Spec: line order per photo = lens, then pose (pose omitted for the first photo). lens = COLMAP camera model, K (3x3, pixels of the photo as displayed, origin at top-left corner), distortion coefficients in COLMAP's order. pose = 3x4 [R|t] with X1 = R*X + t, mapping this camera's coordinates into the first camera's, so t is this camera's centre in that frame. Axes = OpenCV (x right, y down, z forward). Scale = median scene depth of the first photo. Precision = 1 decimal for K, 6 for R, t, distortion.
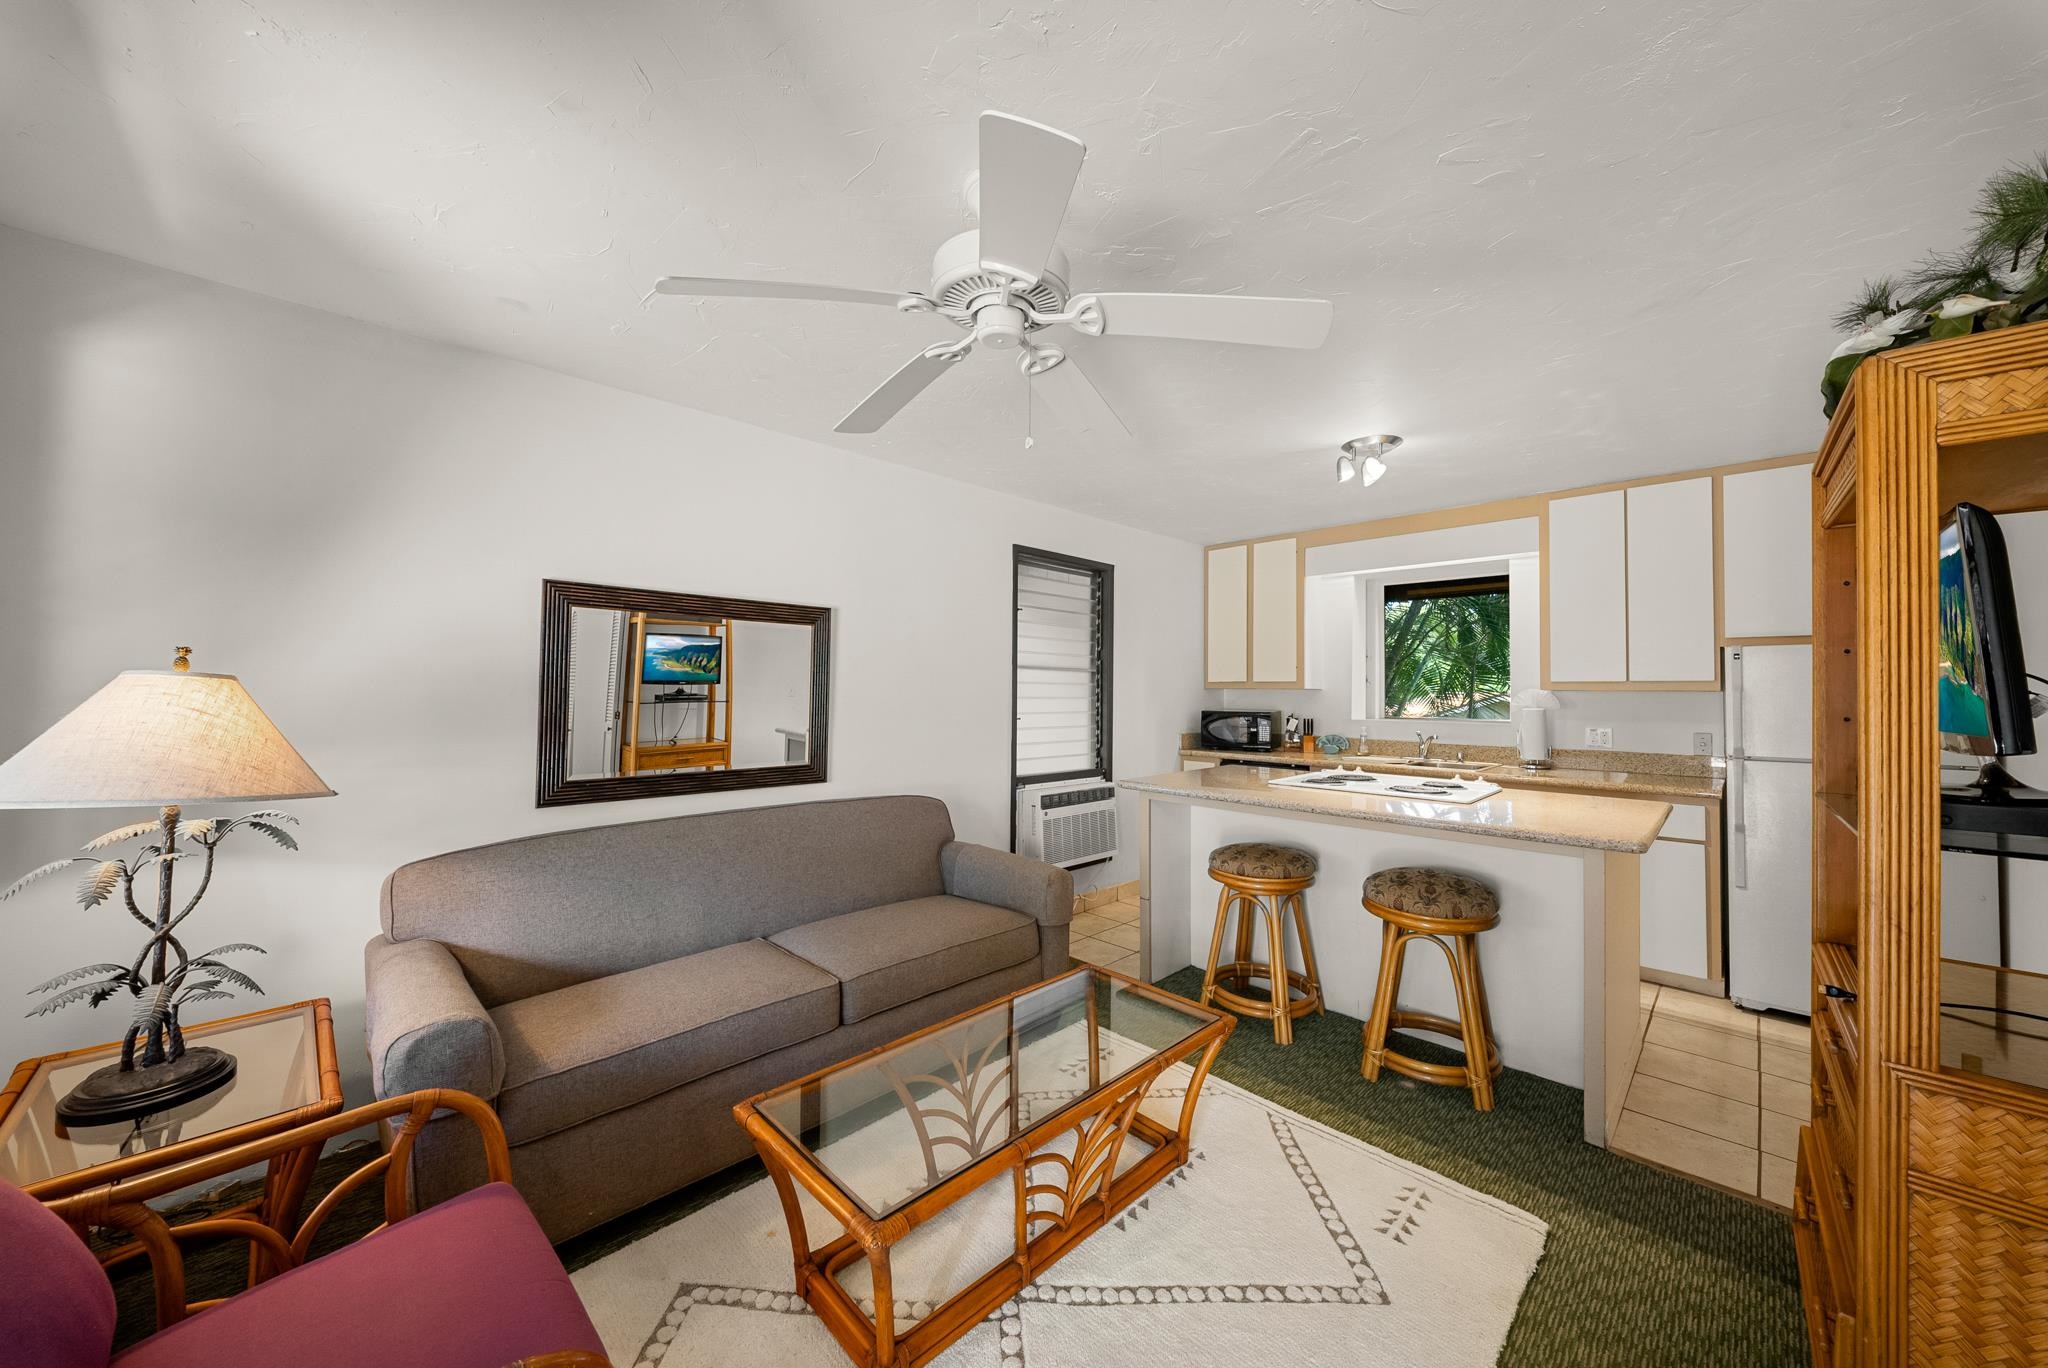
lens RADIAL K [[725.6, 0, 1024.0], [0, 725.6, 684.0], [0, 0, 1]] dist [0.000164, -0.004739]
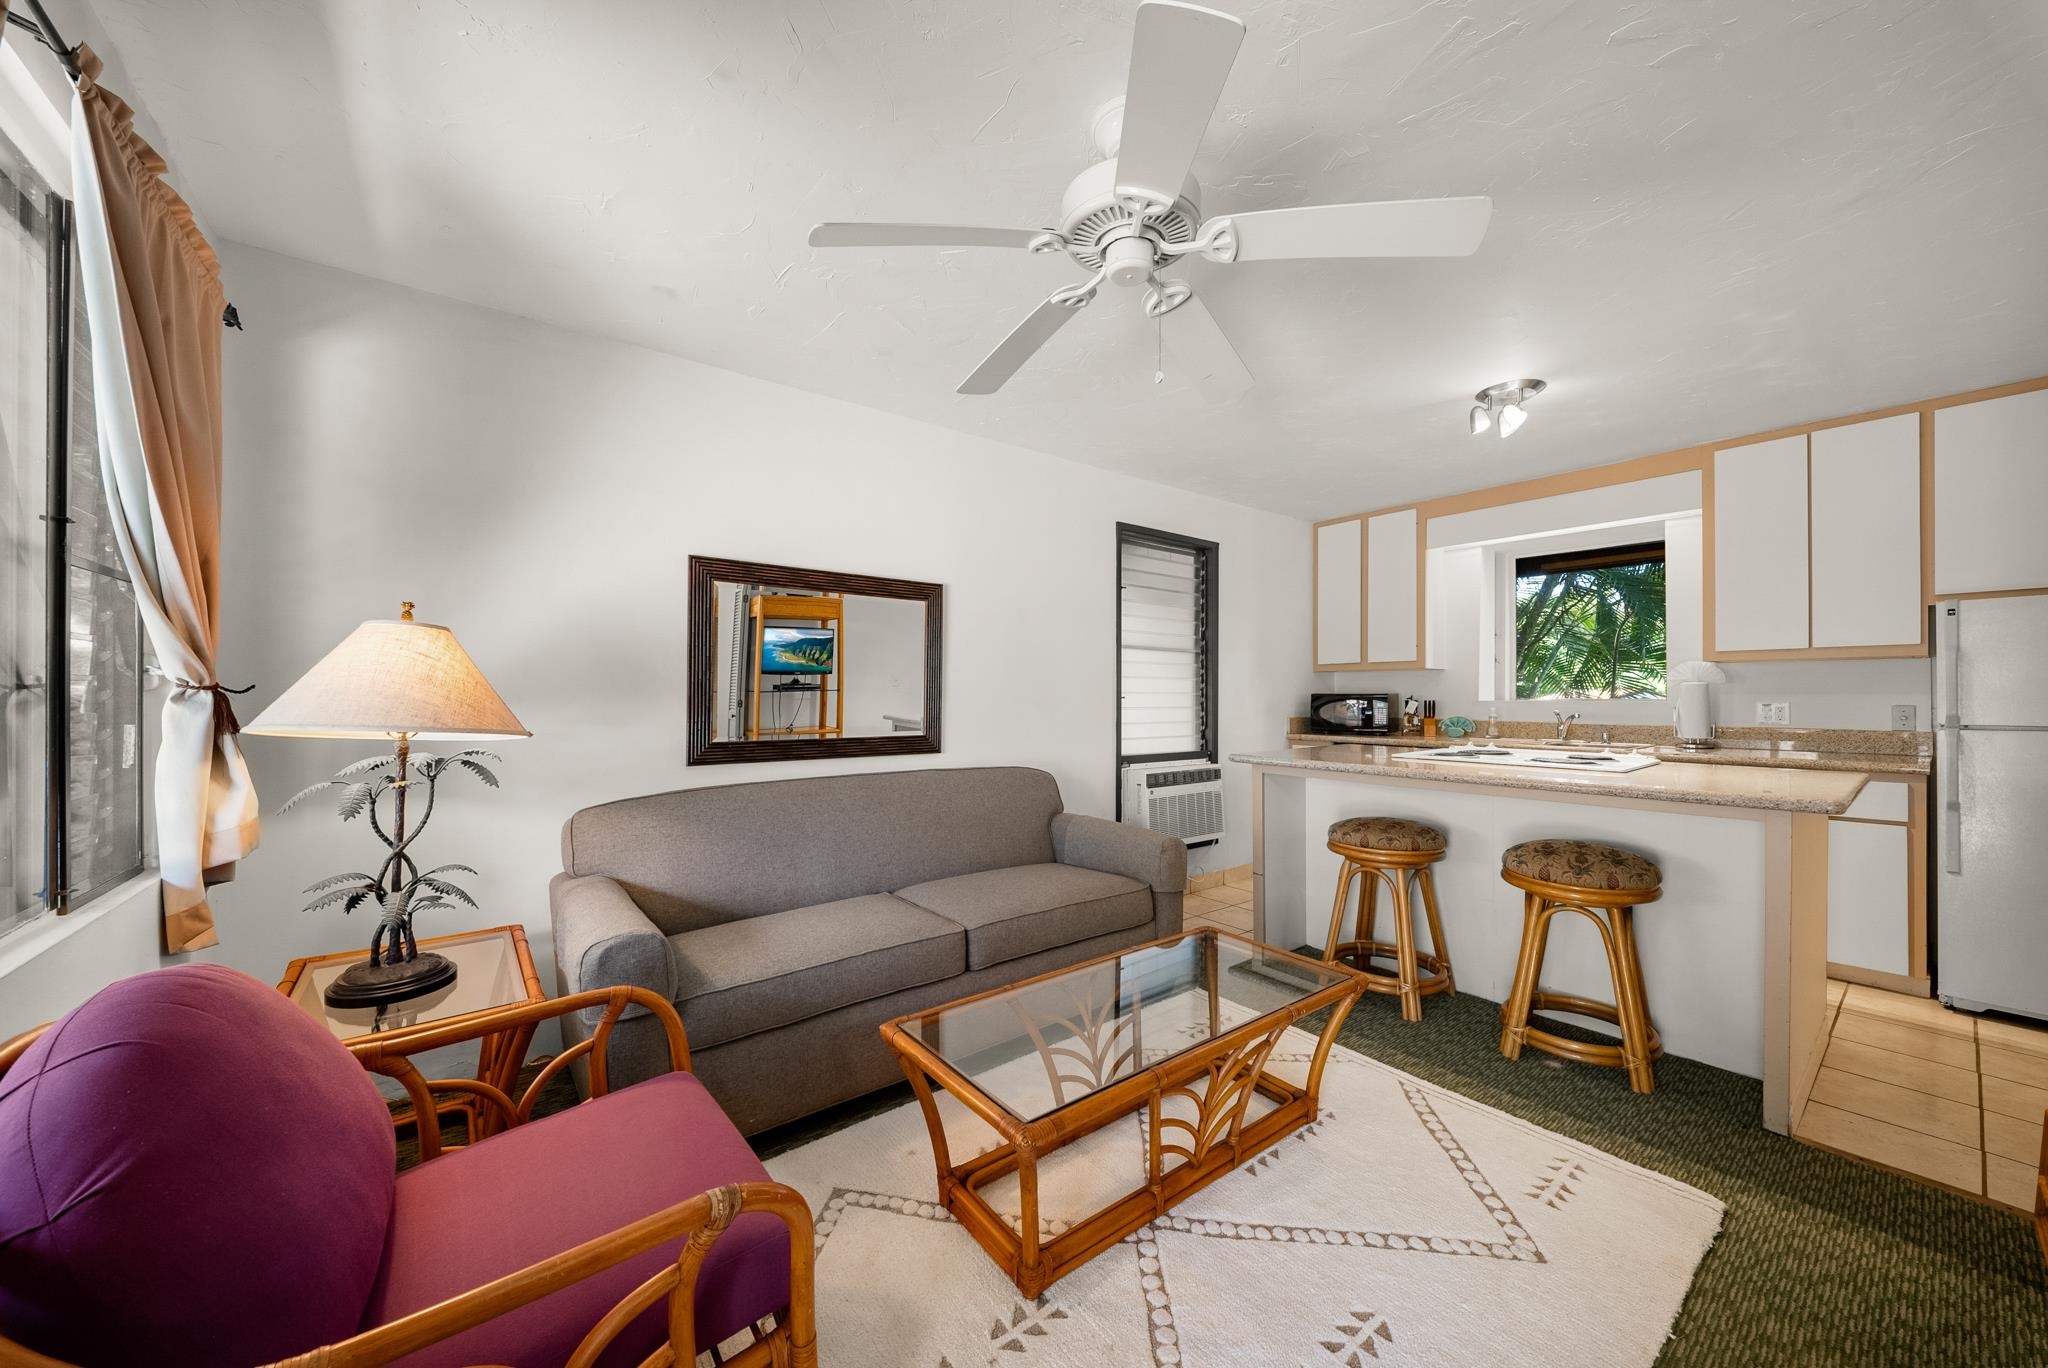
lens RADIAL K [[728.0, 0, 1022.2], [0, 728.0, 699.2], [0, 0, 1]] dist [-0.009800, -0.000317]
pose [[0.991941, -0.006681, -0.126528, -0.044851], [0.009287, 0.999756, 0.020018, 0.068195], [0.126364, -0.021032, 0.991761, -0.013720]]
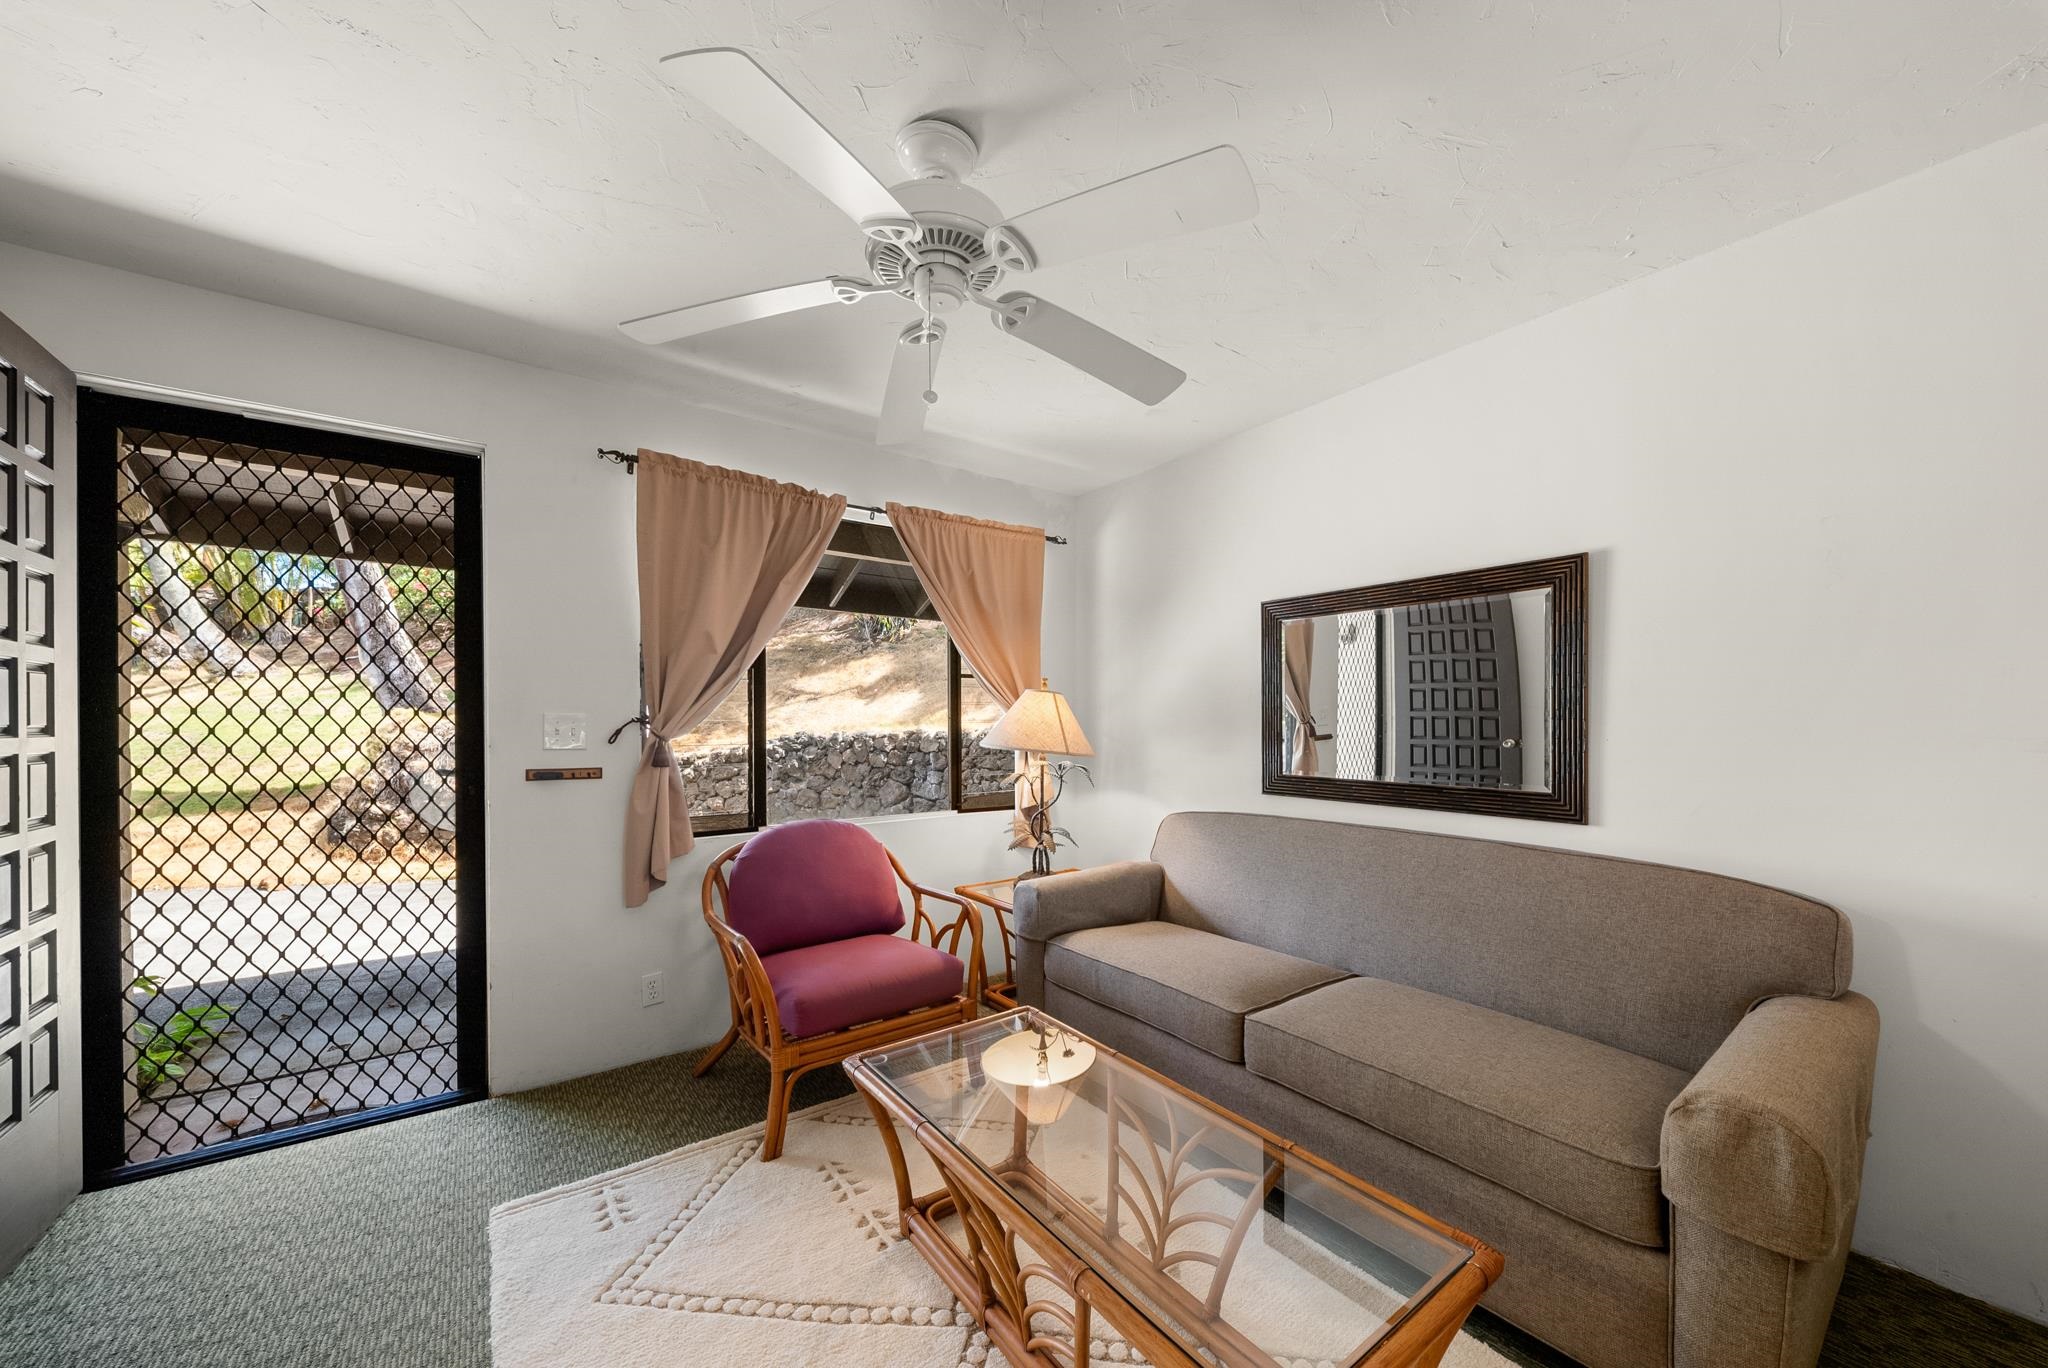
lens RADIAL K [[732.4, 0, 1020.5], [0, 732.4, 720.2], [0, 0, 1]] dist [0.000294, -0.002767]
pose [[-0.143063, -0.002386, -0.989711, 0.712285], [0.005315, 0.999981, -0.003179, 0.065571], [0.989699, -0.005715, -0.143048, 0.943447]]
